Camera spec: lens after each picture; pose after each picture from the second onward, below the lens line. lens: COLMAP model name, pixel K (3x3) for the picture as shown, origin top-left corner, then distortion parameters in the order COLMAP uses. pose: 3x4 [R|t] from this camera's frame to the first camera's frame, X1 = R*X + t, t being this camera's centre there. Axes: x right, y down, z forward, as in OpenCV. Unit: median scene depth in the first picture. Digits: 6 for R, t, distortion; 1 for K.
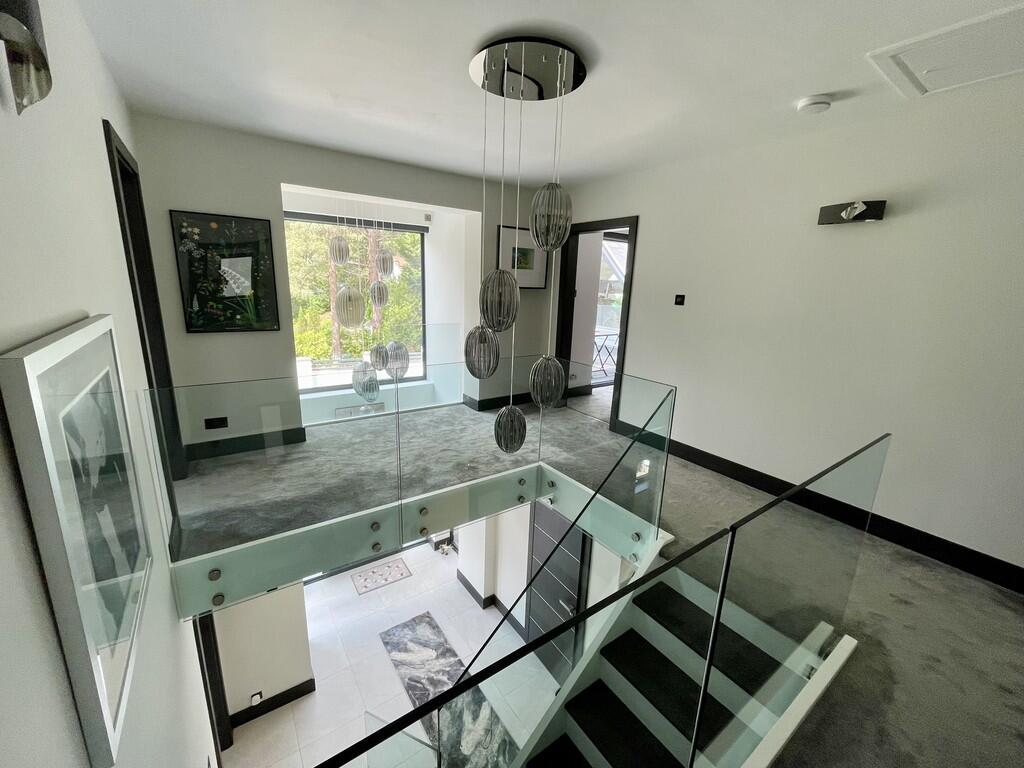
lens RADIAL K [[416.6, 0, 512.0], [0, 416.6, 384.0], [0, 0, 1]] dist [0.004026, 0.000244]
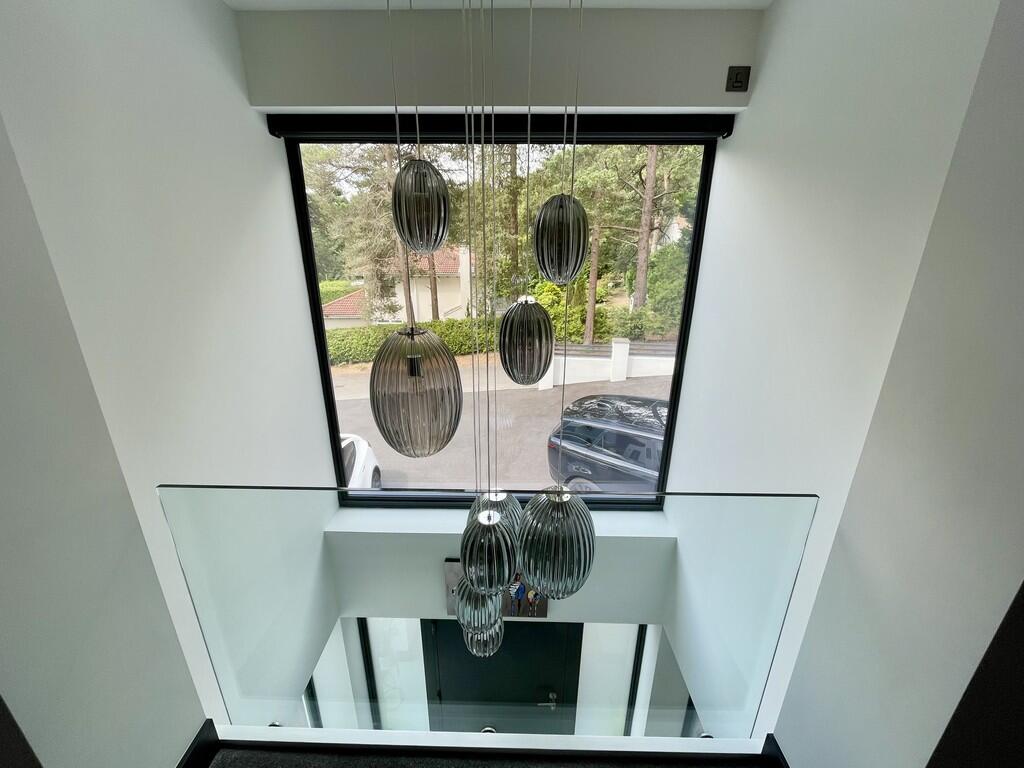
lens RADIAL K [[411.6, 0, 512.5], [0, 411.6, 380.9], [0, 0, 1]] dist [-0.003668, -0.000369]
pose [[0.807316, 0.164818, -0.566635, -0.151699], [-0.119698, 0.985980, 0.116254, -0.230711], [0.577852, -0.026028, 0.815727, 0.770990]]
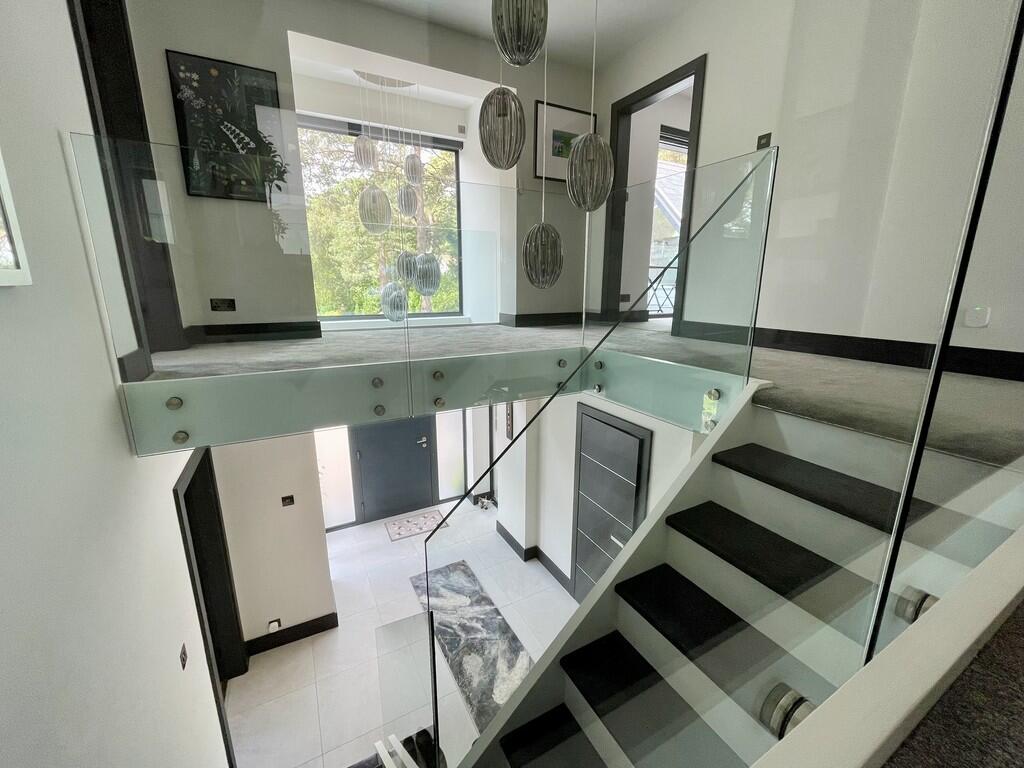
lens RADIAL K [[411.6, 0, 512.5], [0, 411.6, 380.9], [0, 0, 1]] dist [-0.003668, -0.000369]
pose [[0.993030, -0.006267, -0.117695, 0.014894], [0.004683, 0.999895, -0.013729, 0.199976], [0.117769, 0.013082, 0.992955, 0.140322]]
